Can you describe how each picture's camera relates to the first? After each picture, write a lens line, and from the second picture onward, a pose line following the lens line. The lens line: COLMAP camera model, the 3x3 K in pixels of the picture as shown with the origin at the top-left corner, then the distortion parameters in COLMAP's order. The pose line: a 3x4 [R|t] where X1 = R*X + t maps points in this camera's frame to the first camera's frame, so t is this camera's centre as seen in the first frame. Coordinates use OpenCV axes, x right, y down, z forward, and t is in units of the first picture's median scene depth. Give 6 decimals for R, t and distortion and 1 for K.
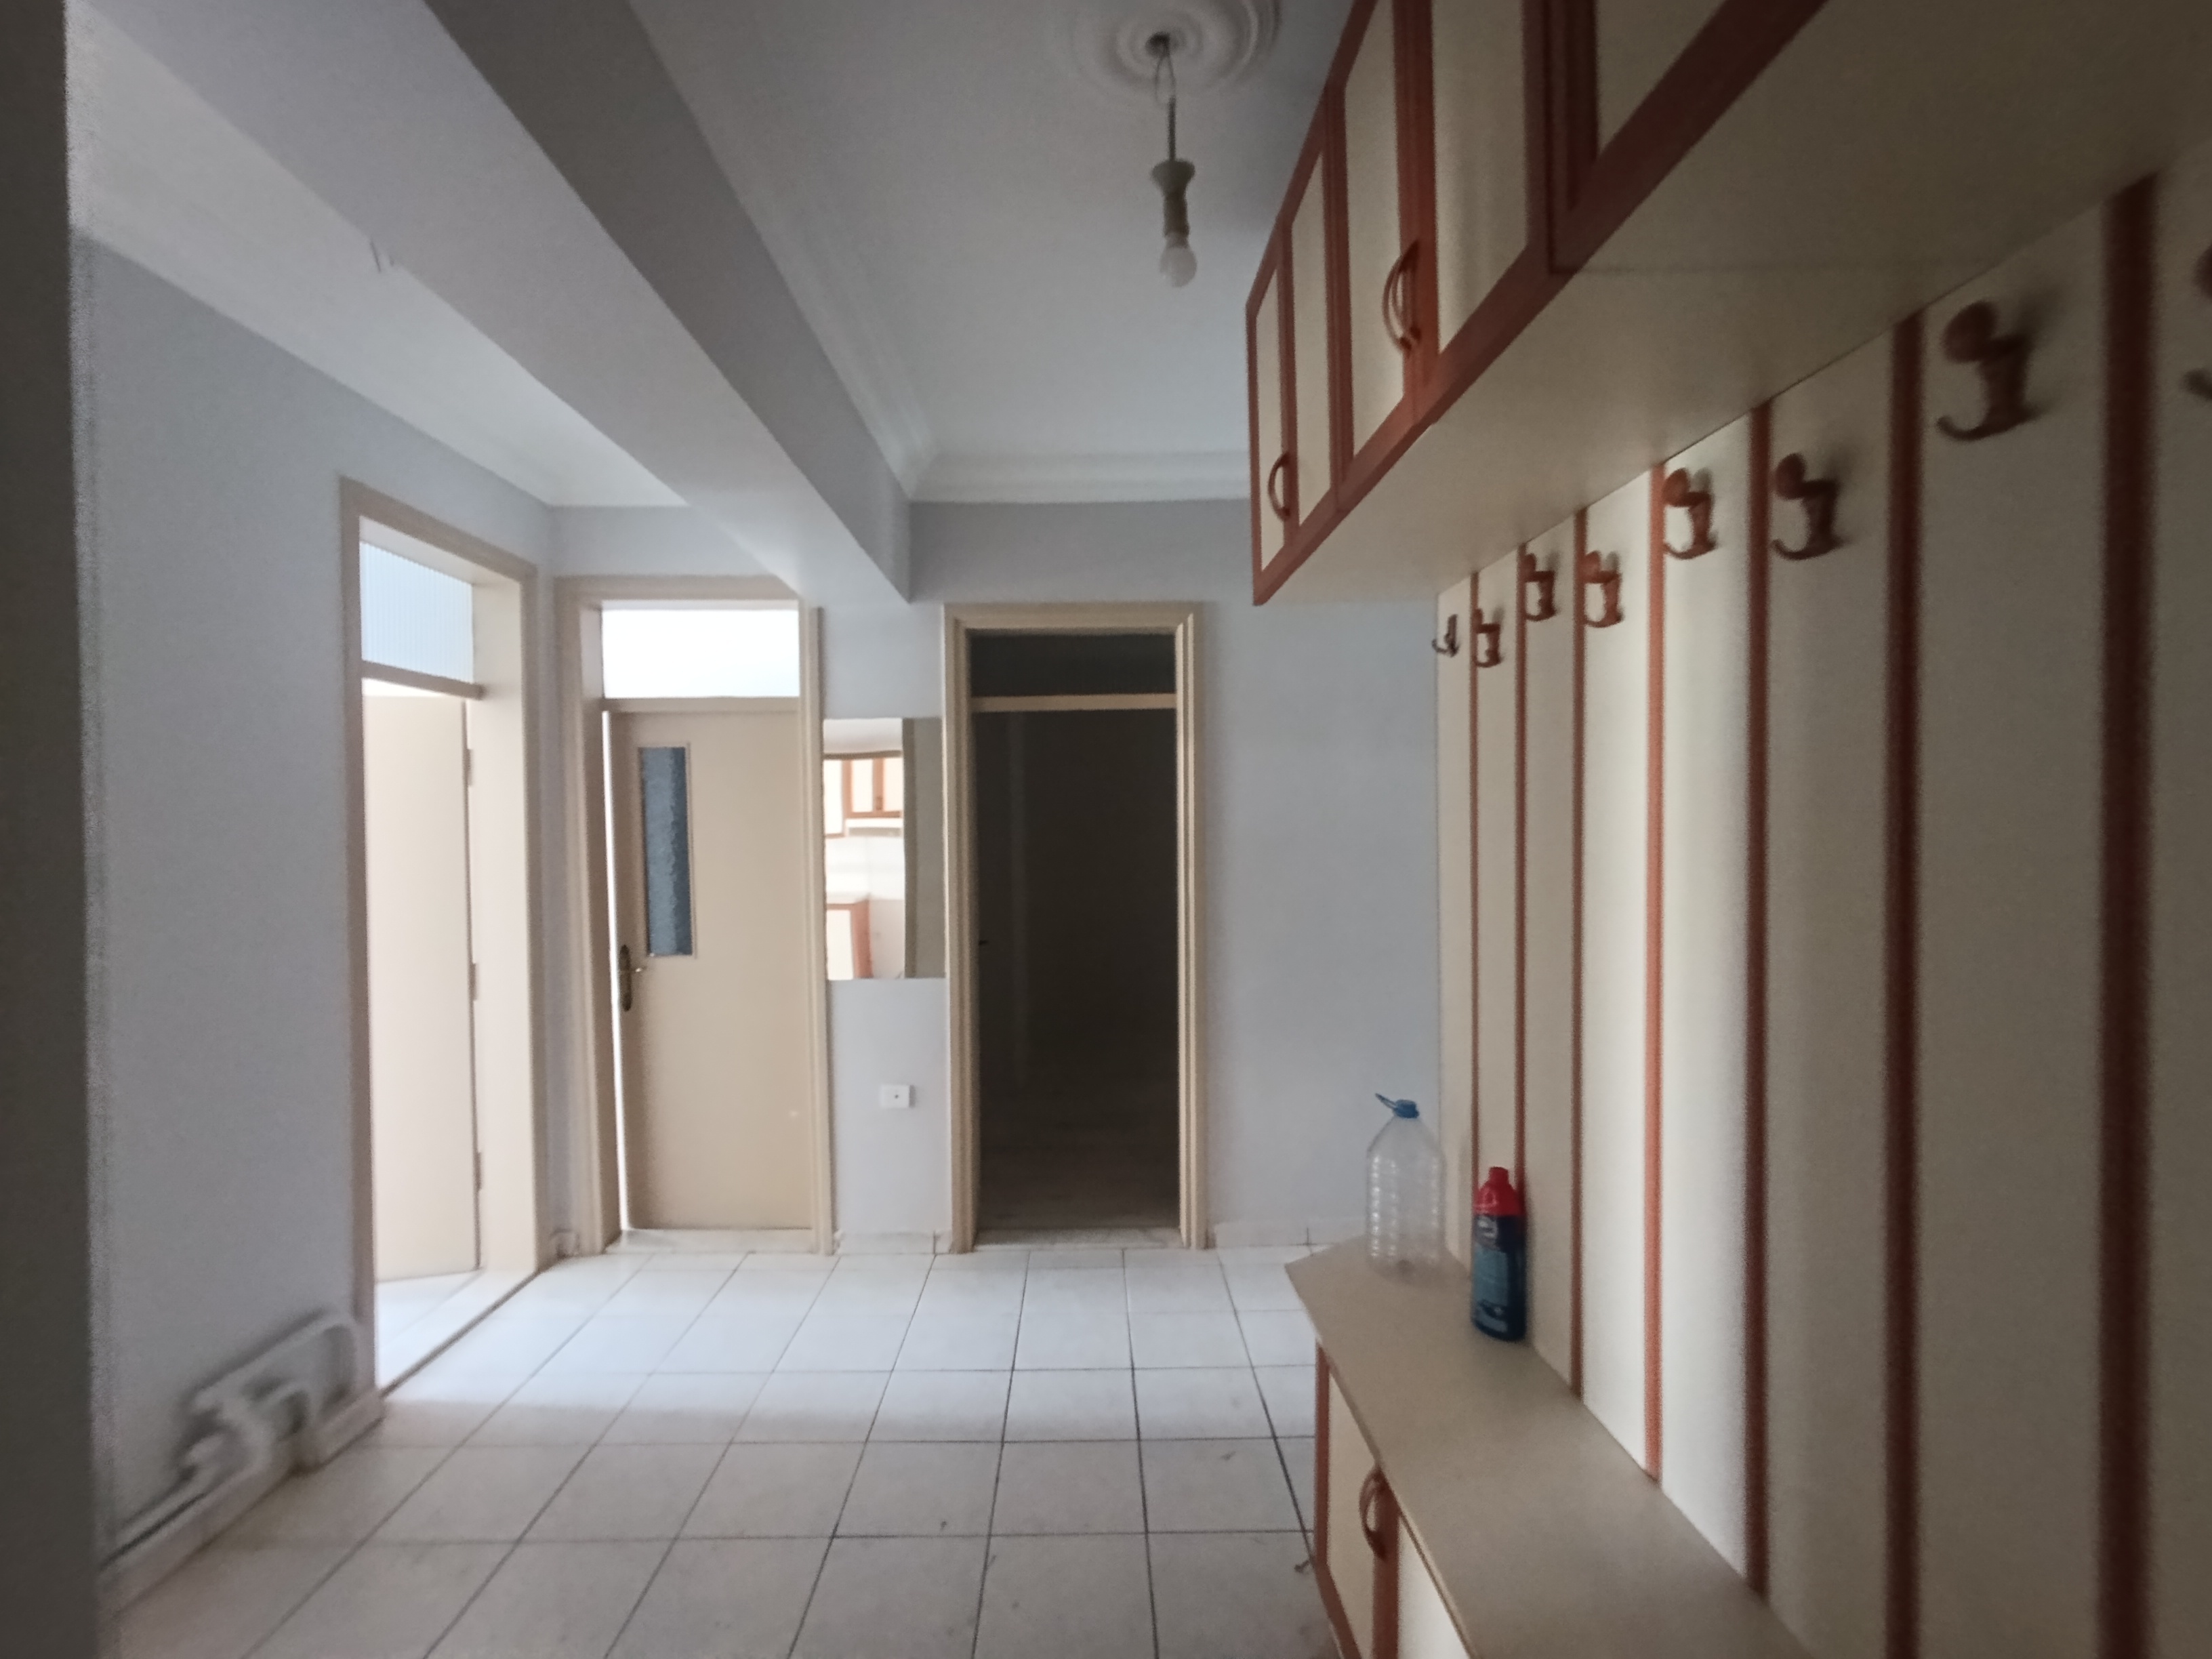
lens RADIAL K [[1016.8, 0, 1091.9], [0, 1016.8, 817.9], [0, 0, 1]] dist [0.000120, -0.000670]
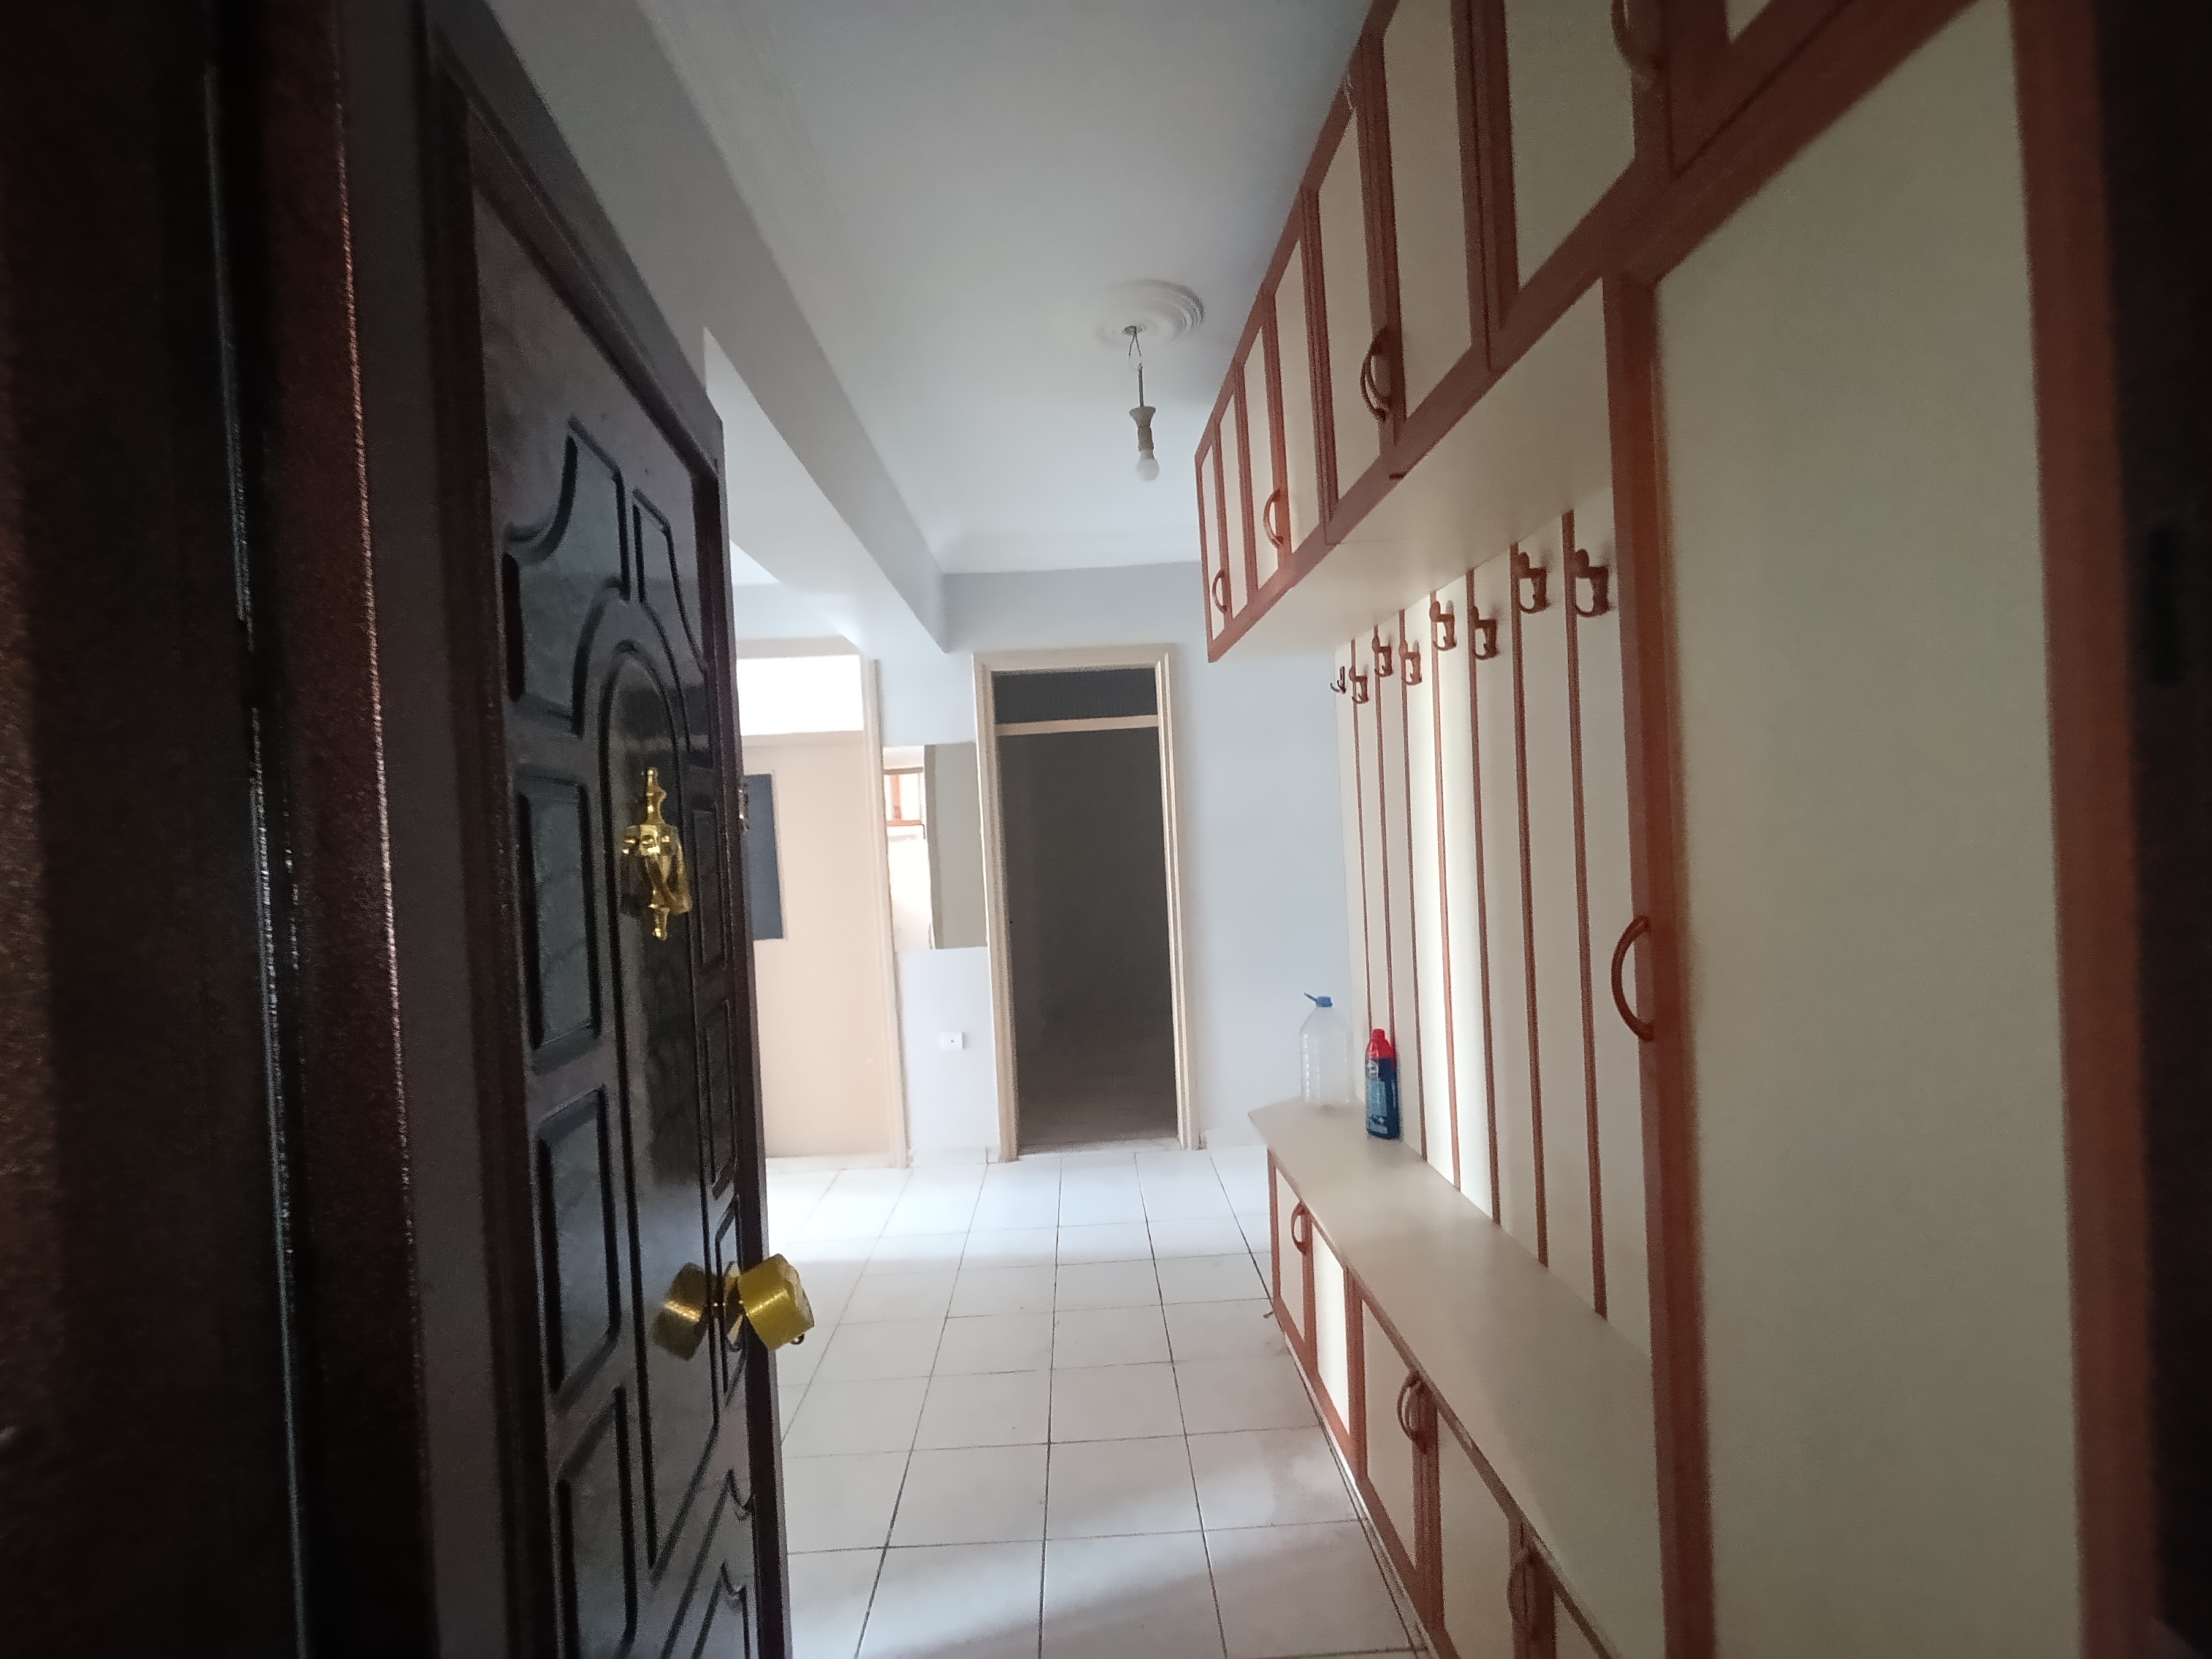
lens RADIAL K [[1016.8, 0, 1097.3], [0, 1016.8, 816.7], [0, 0, 1]] dist [0.000120, -0.000670]
pose [[0.998993, -0.041424, 0.017263, -0.027795], [0.041473, 0.999137, -0.002469, 0.005152], [-0.017146, 0.003183, 0.999848, -0.366439]]
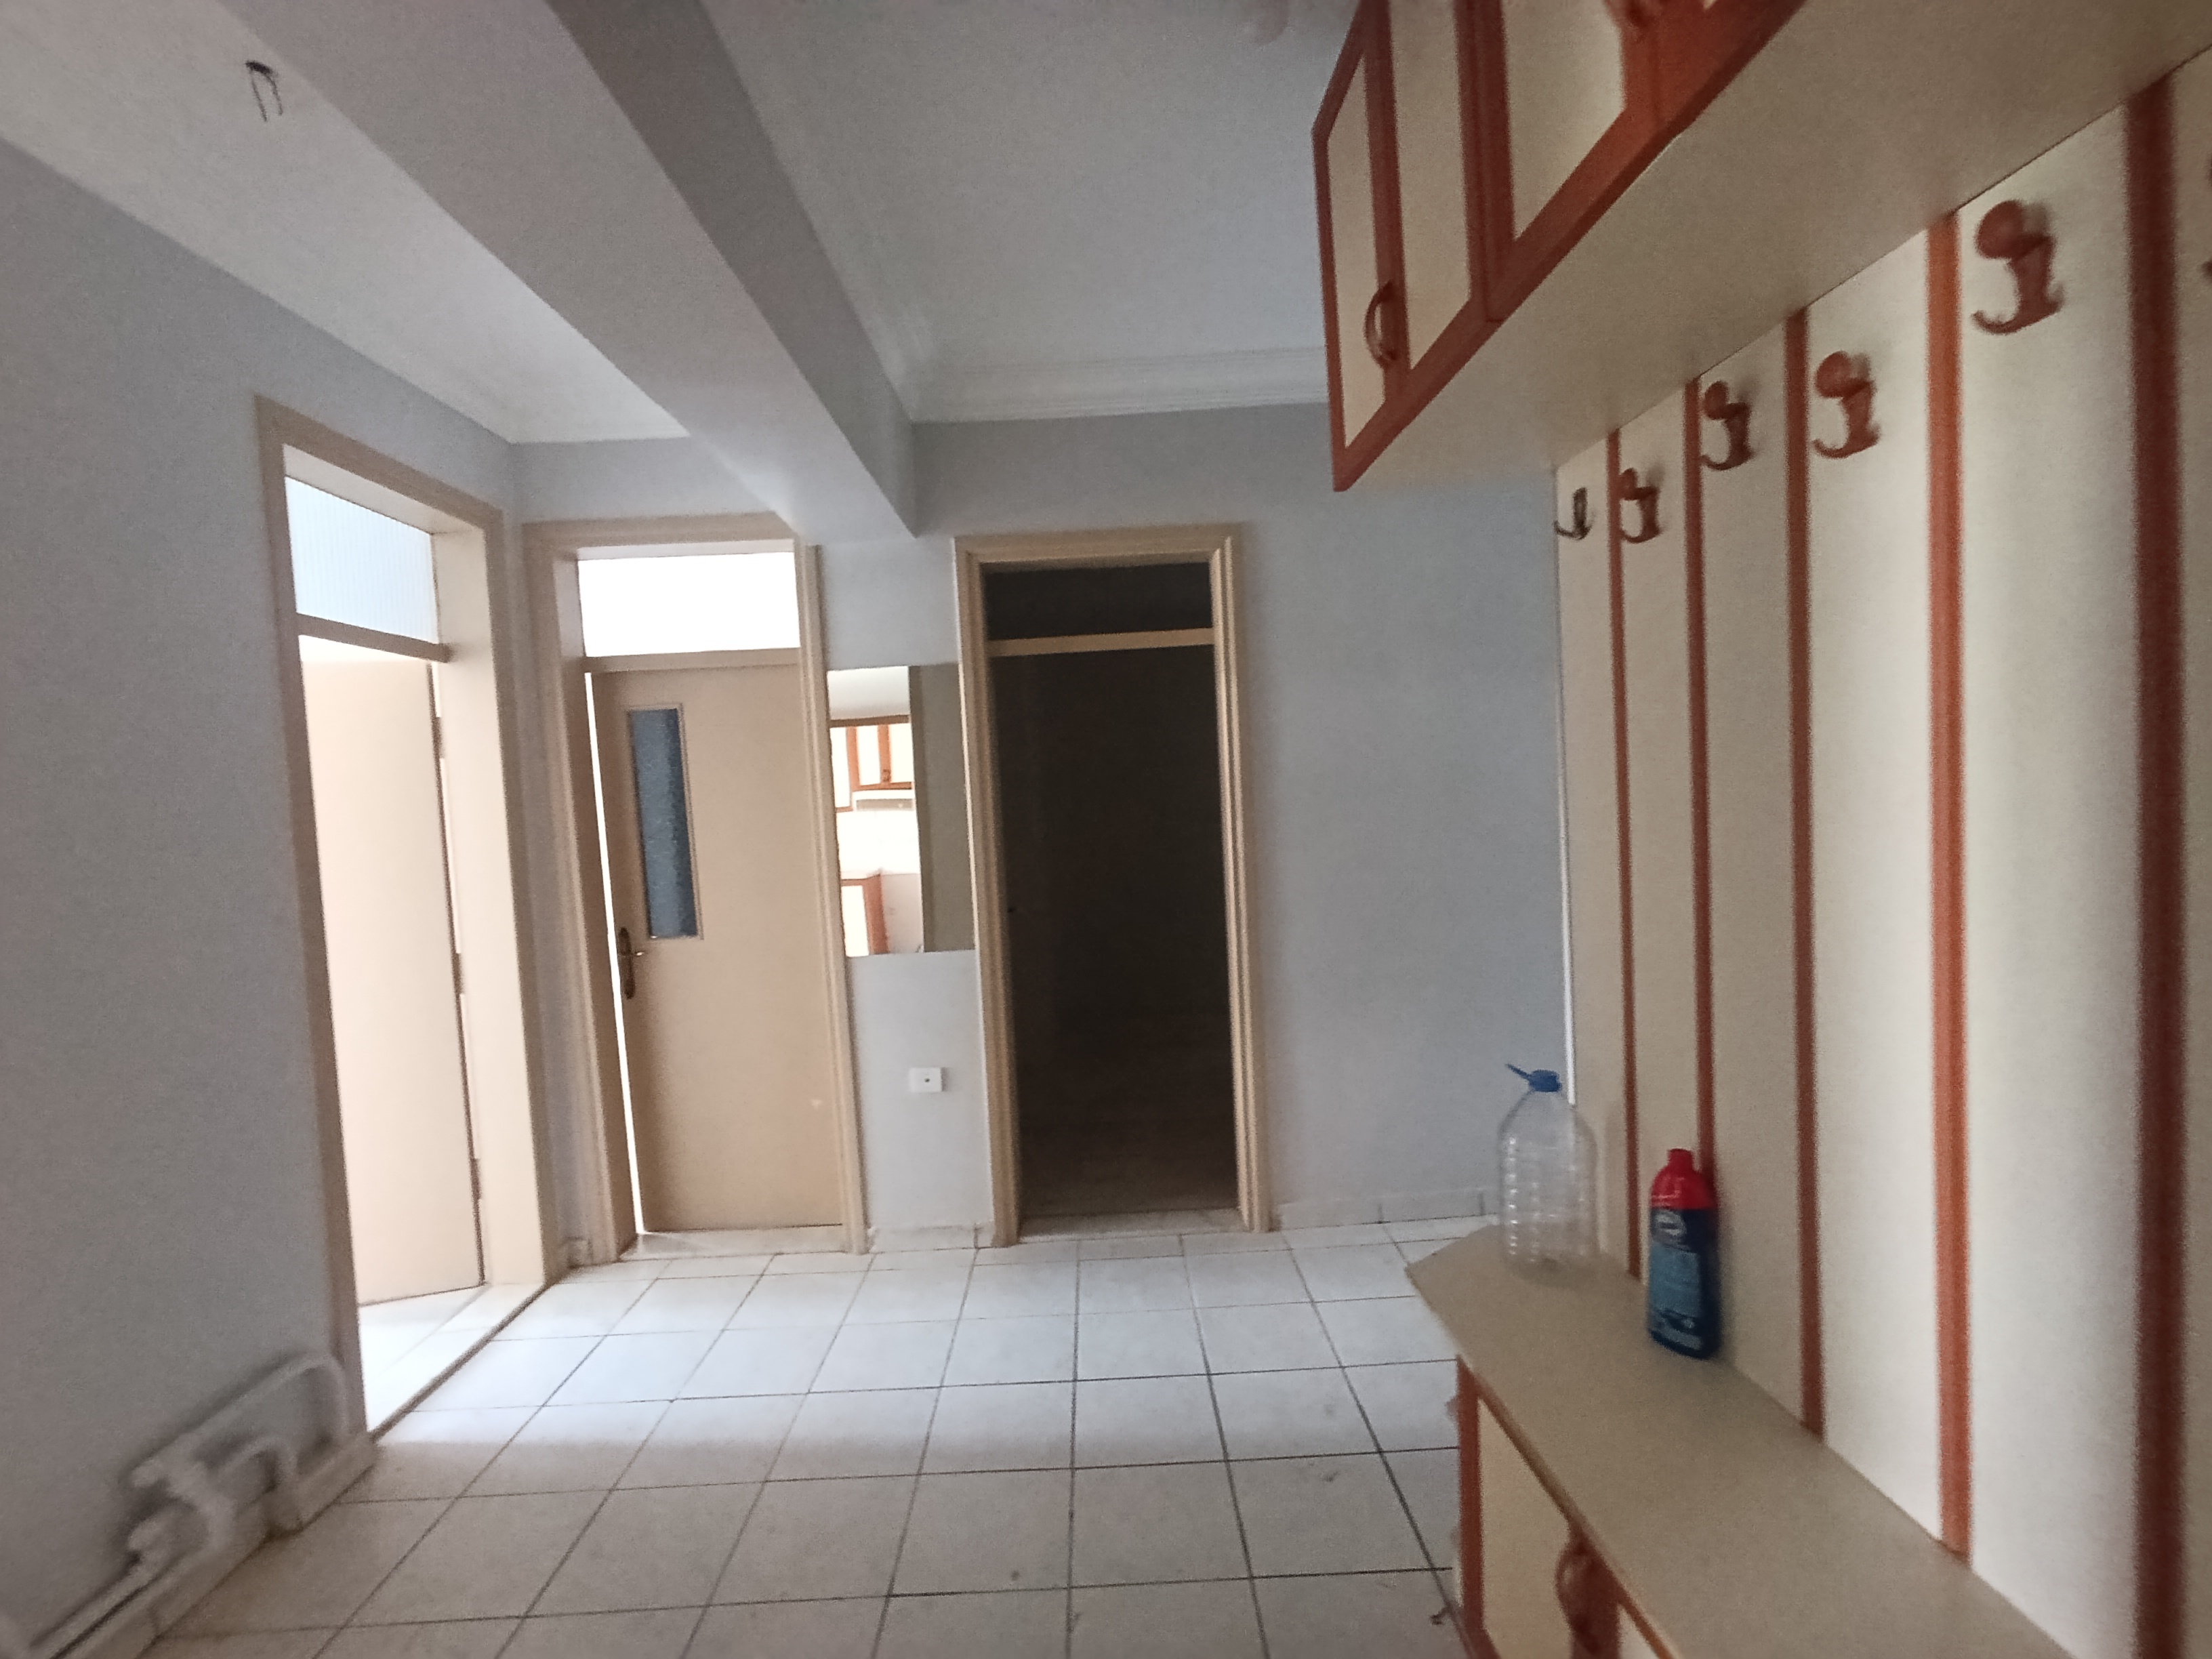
lens RADIAL K [[1016.8, 0, 1088.2], [0, 1016.8, 824.8], [0, 0, 1]] dist [0.000120, -0.000670]
pose [[0.999147, -0.040317, -0.008951, -0.039938], [0.040620, 0.998500, 0.036698, 0.021961], [0.007458, -0.037031, 0.999286, 0.125701]]
